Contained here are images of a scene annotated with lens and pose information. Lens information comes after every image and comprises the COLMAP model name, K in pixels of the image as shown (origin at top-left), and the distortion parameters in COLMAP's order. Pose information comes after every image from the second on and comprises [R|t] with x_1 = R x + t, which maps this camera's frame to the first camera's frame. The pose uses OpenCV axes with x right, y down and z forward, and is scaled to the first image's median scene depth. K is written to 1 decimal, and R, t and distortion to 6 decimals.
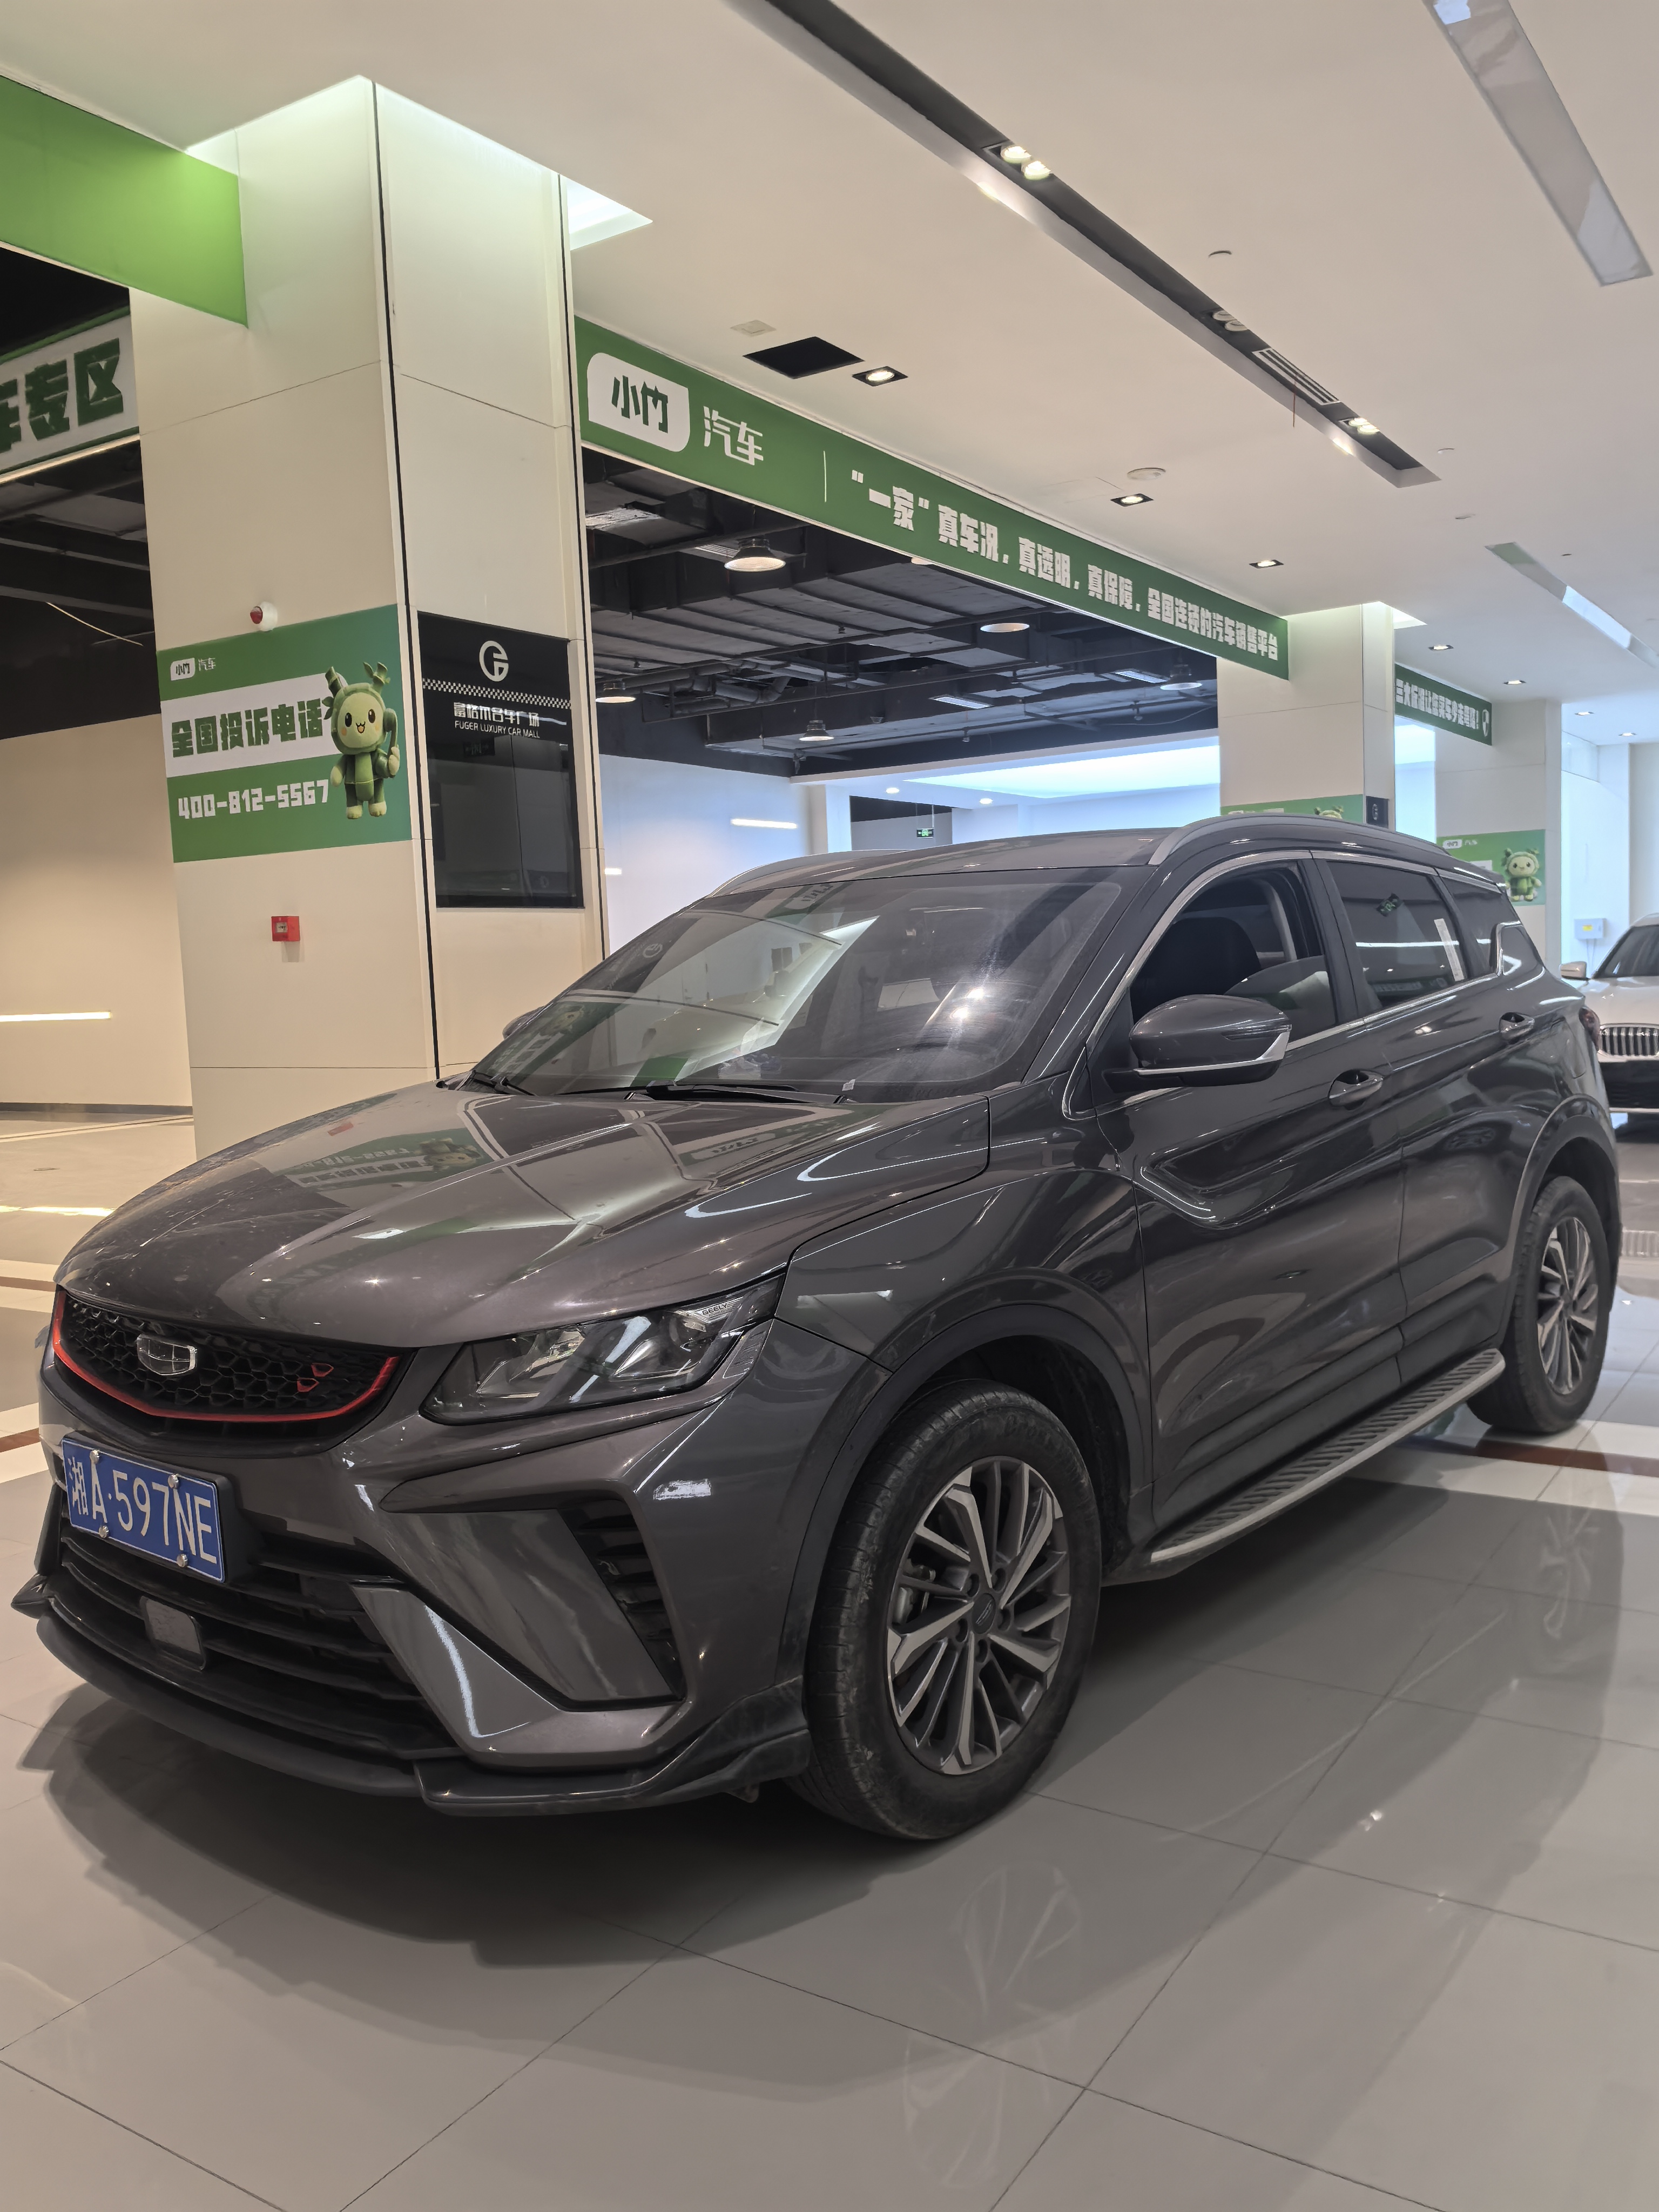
lens RADIAL K [[1692.3, 0, 820.0], [0, 1692.3, 1161.1], [0, 0, 1]] dist [0.008678, 0.003305]
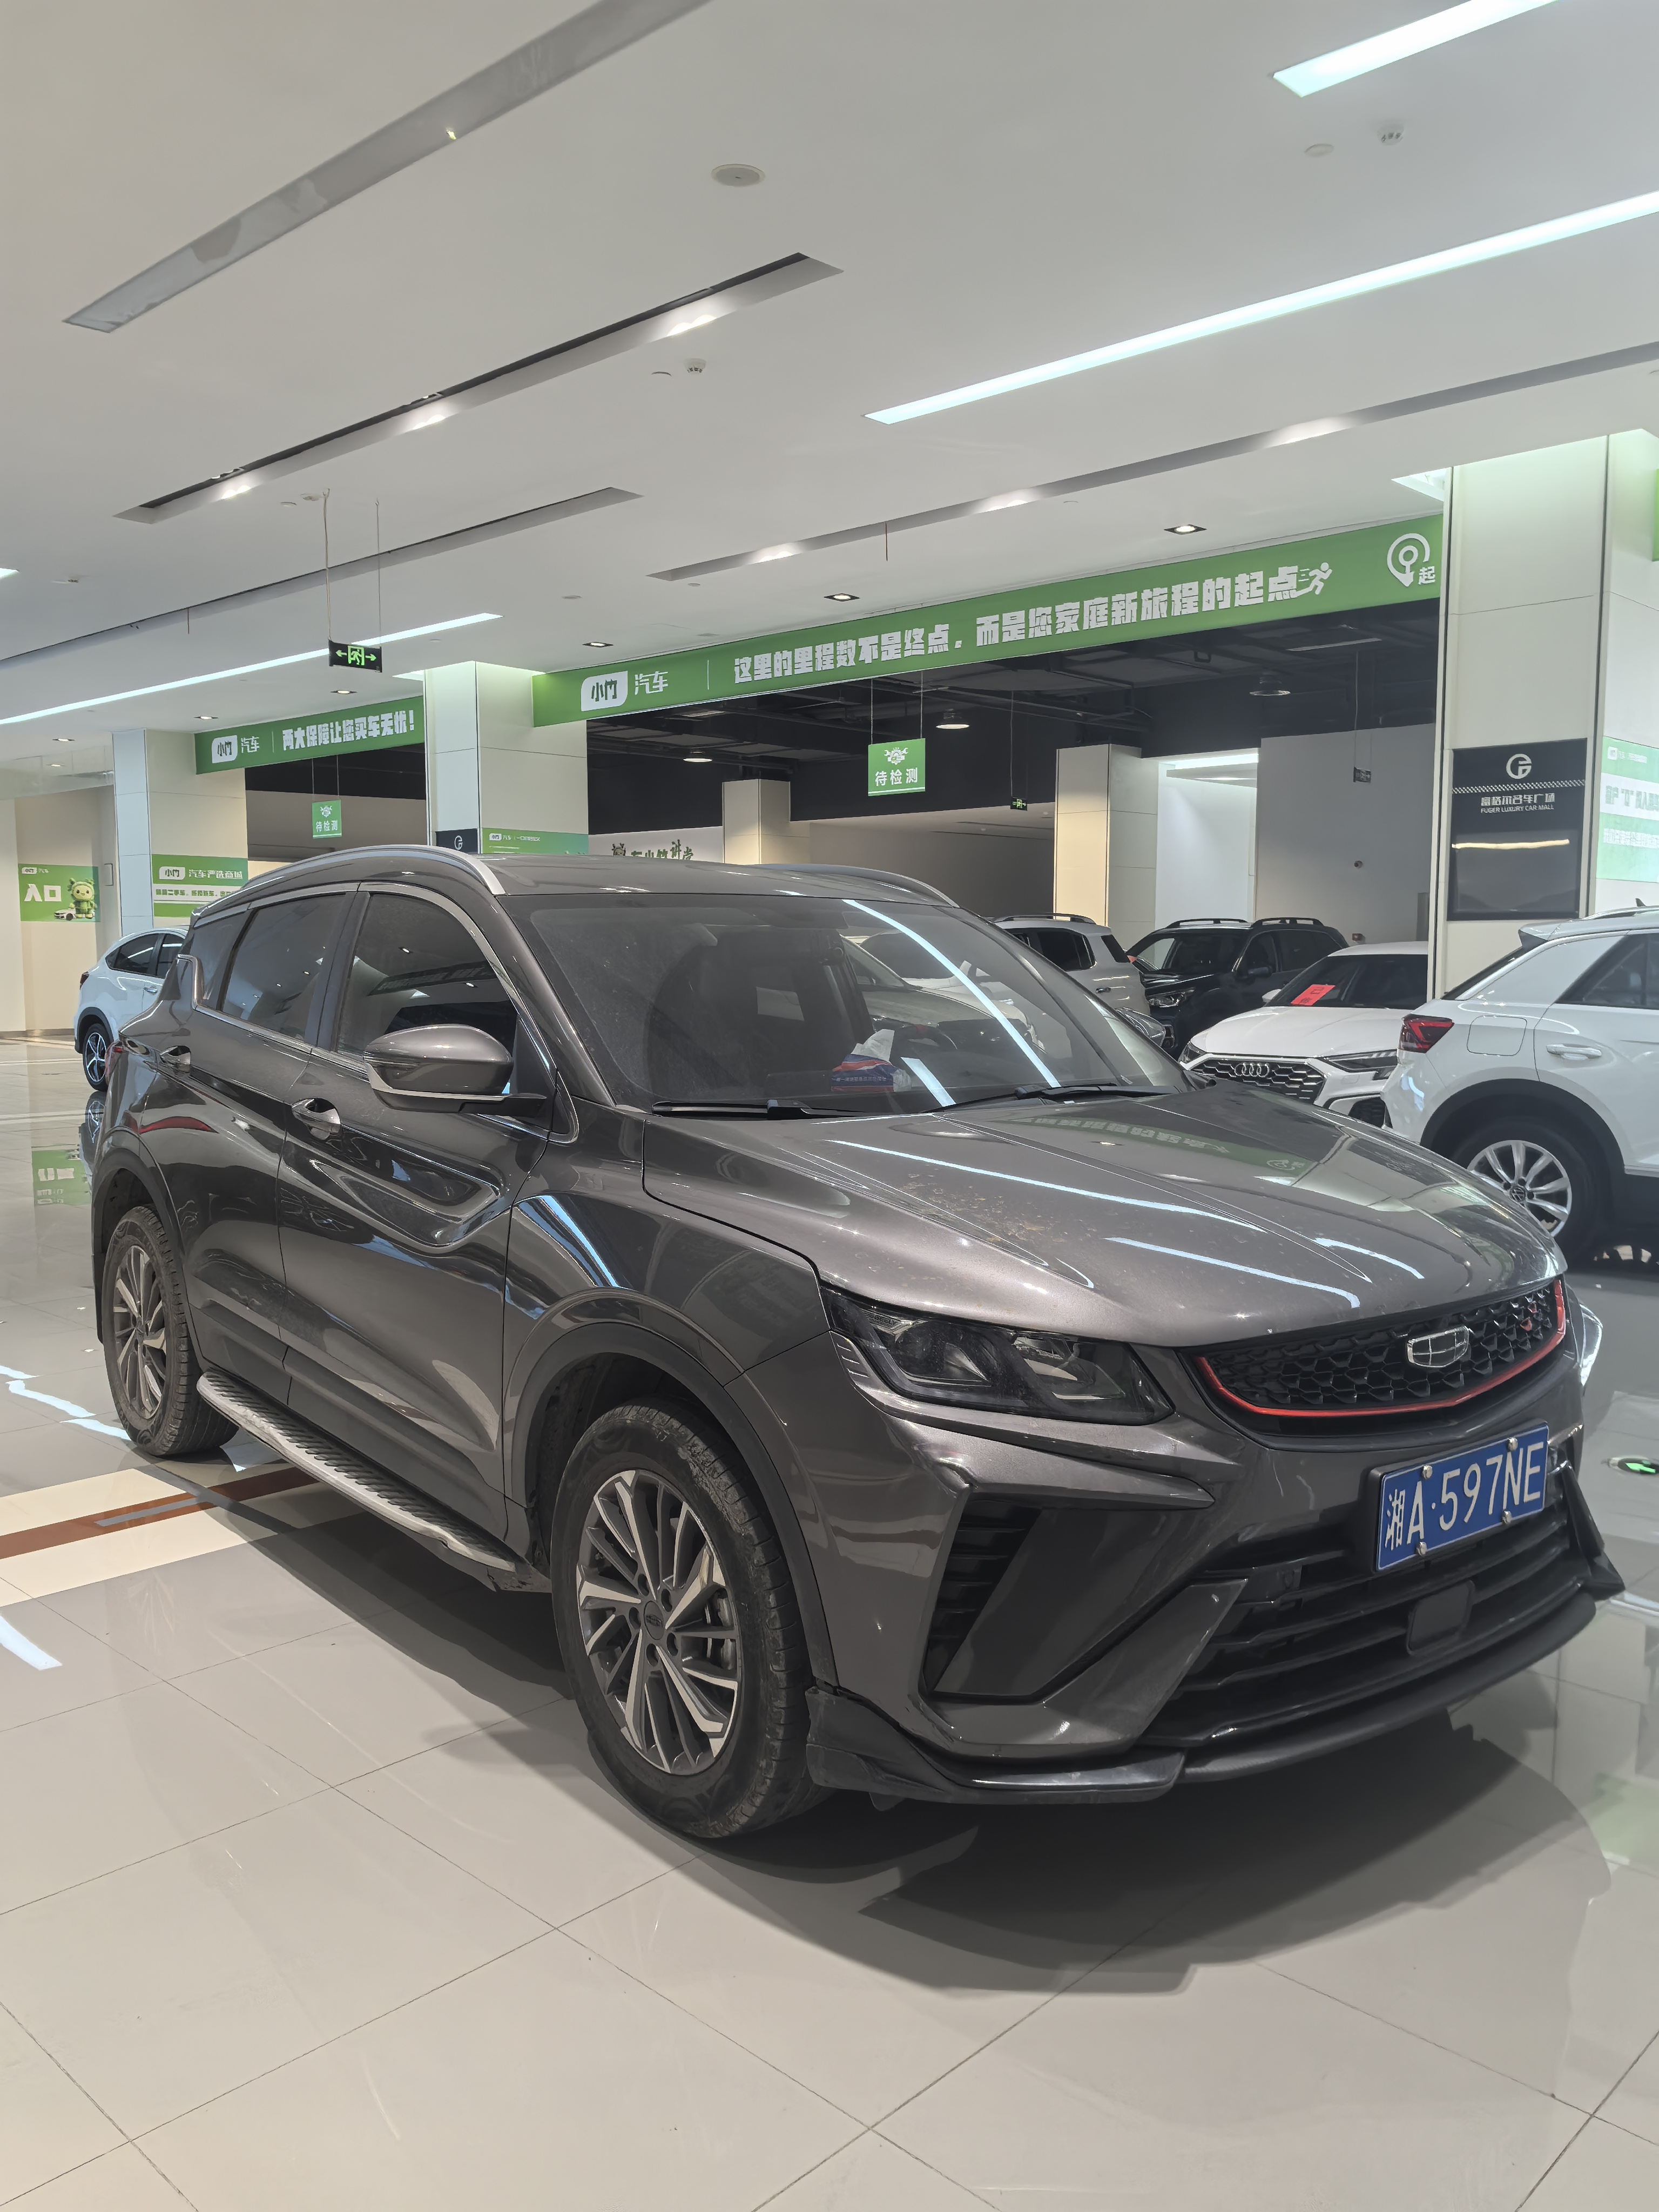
lens RADIAL K [[1747.1, 0, 829.5], [0, 1747.1, 1106.0], [0, 0, 1]] dist [-0.002797, -0.000604]
pose [[0.200846, -0.048252, 0.978434, -1.501831], [0.099107, 0.994663, 0.028709, -0.101669], [-0.974597, 0.091203, 0.204556, 1.129518]]
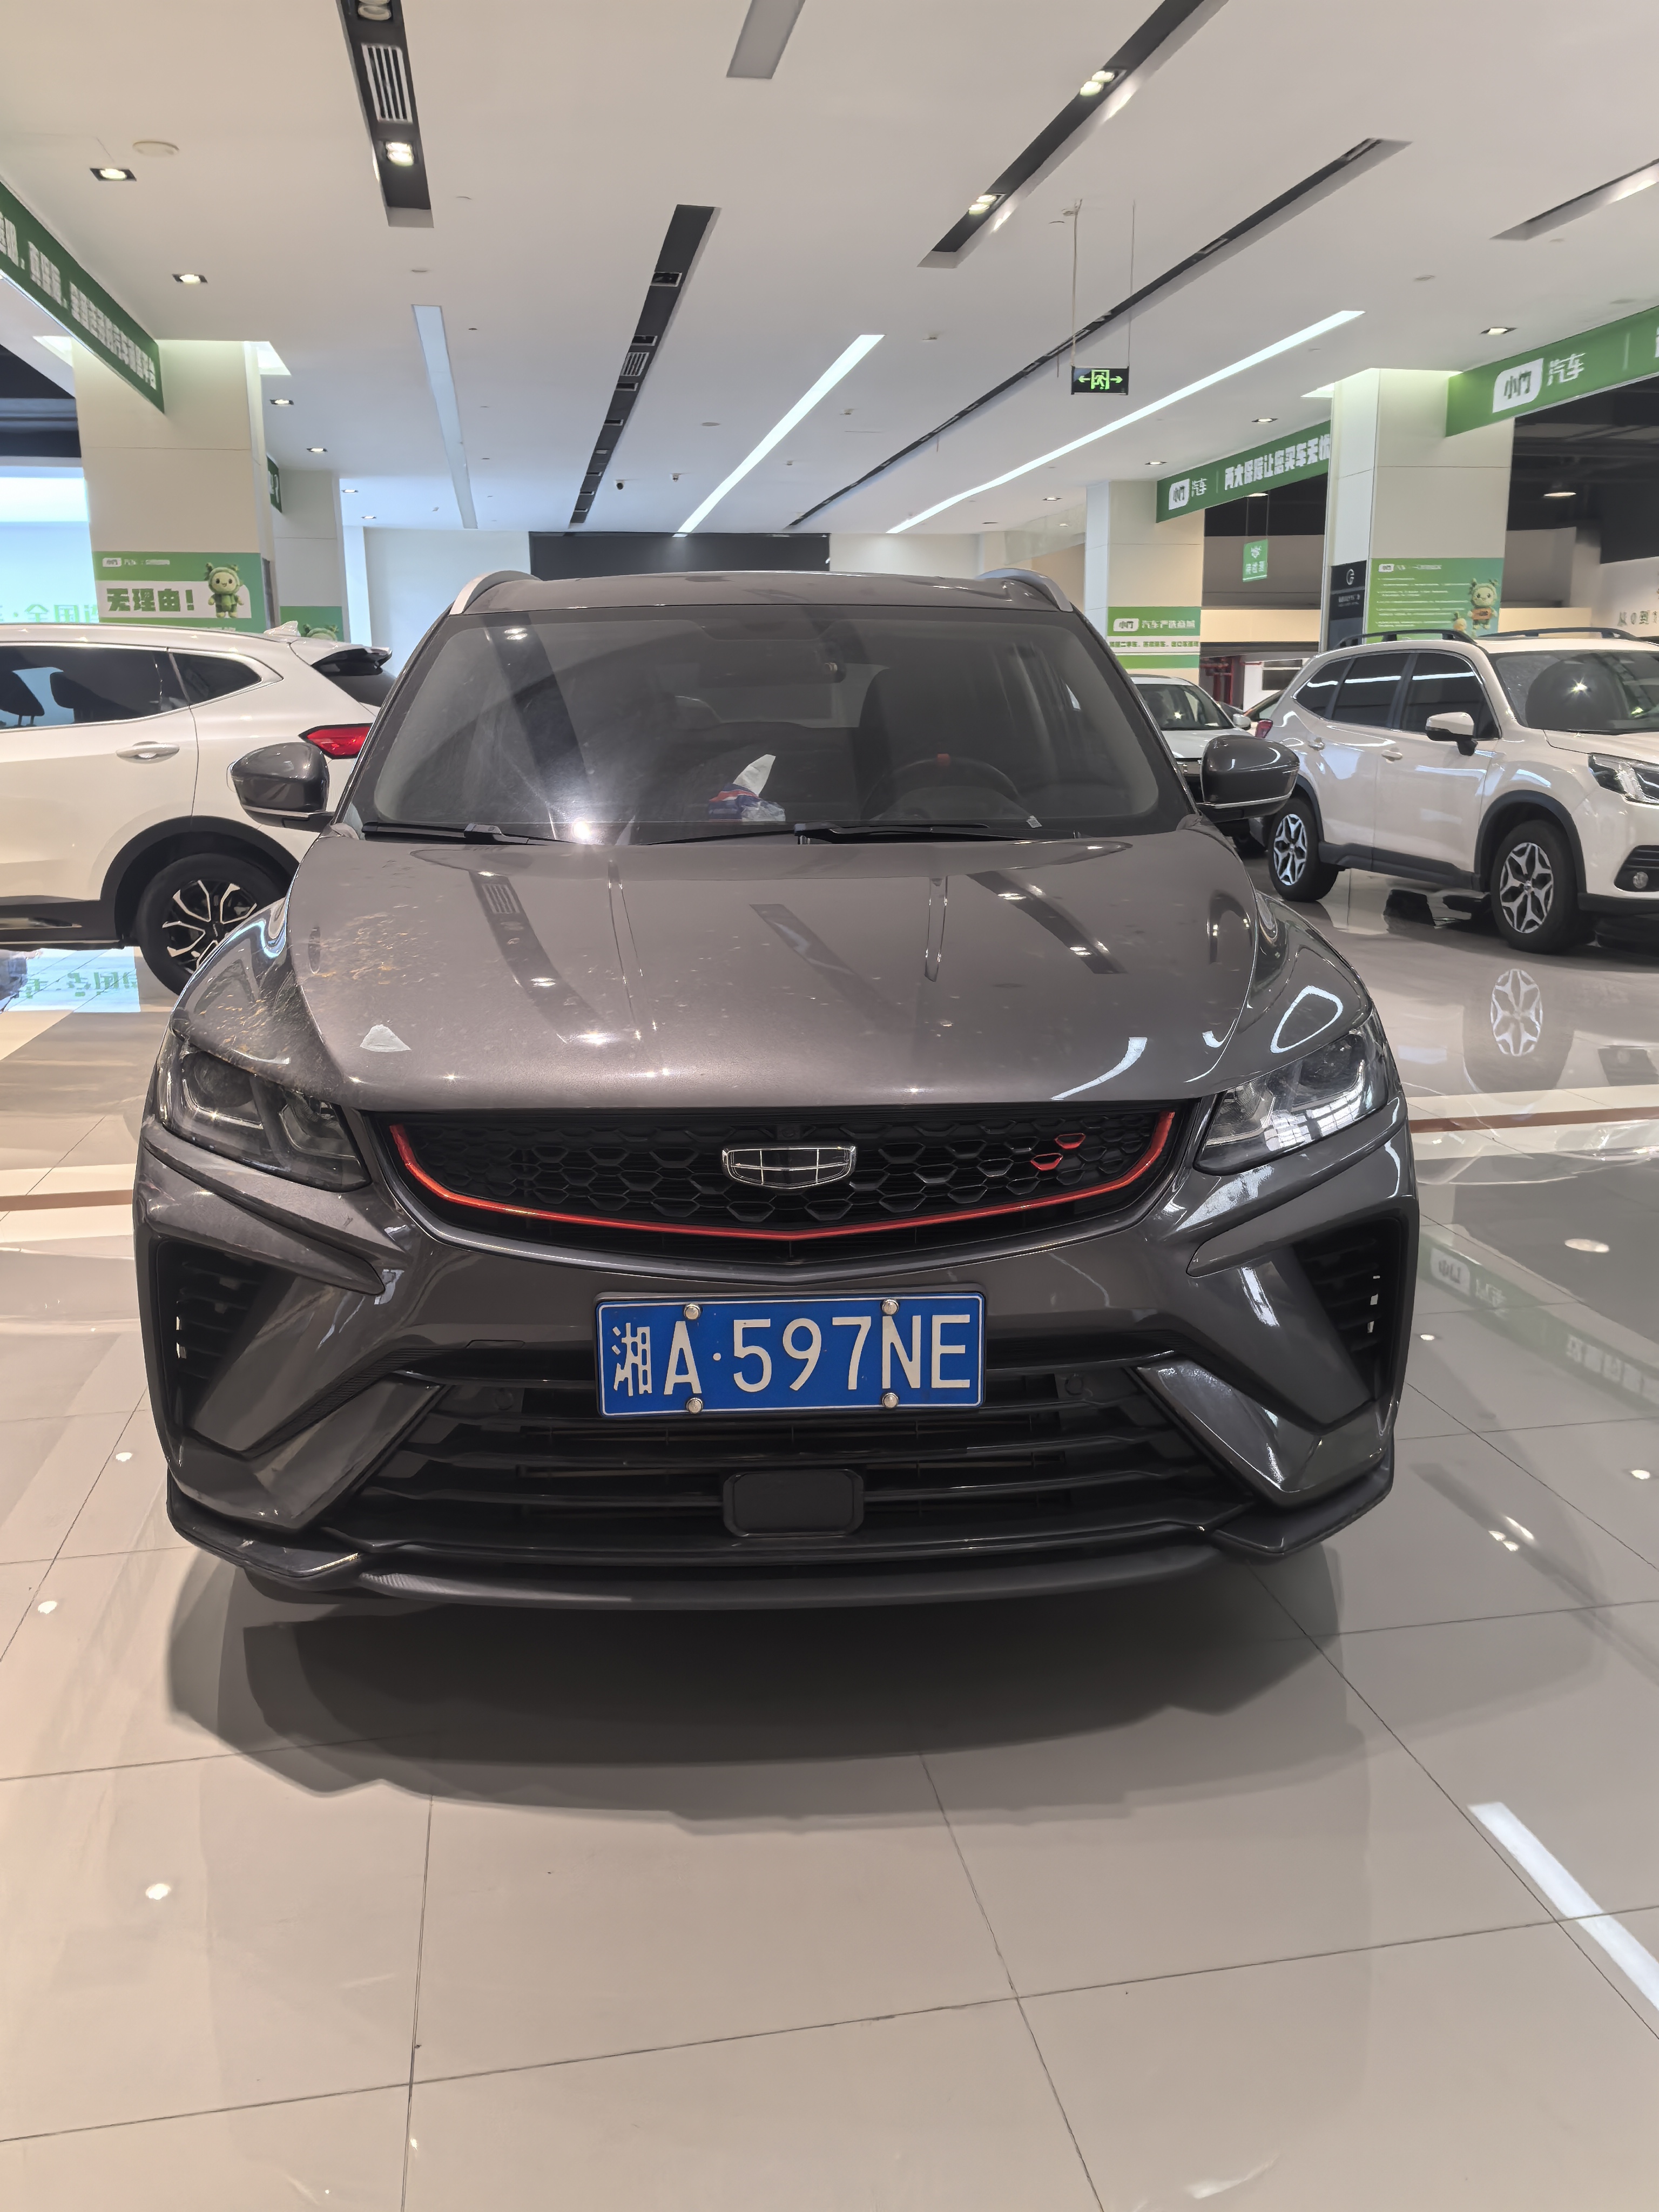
lens RADIAL K [[1734.7, 0, 829.5], [0, 1734.7, 1106.0], [0, 0, 1]] dist [0.010900, -0.005790]
pose [[0.742821, -0.119556, 0.658728, -0.903980], [0.058626, 0.991762, 0.113889, -0.004537], [-0.666918, -0.045980, 0.743711, 0.382574]]
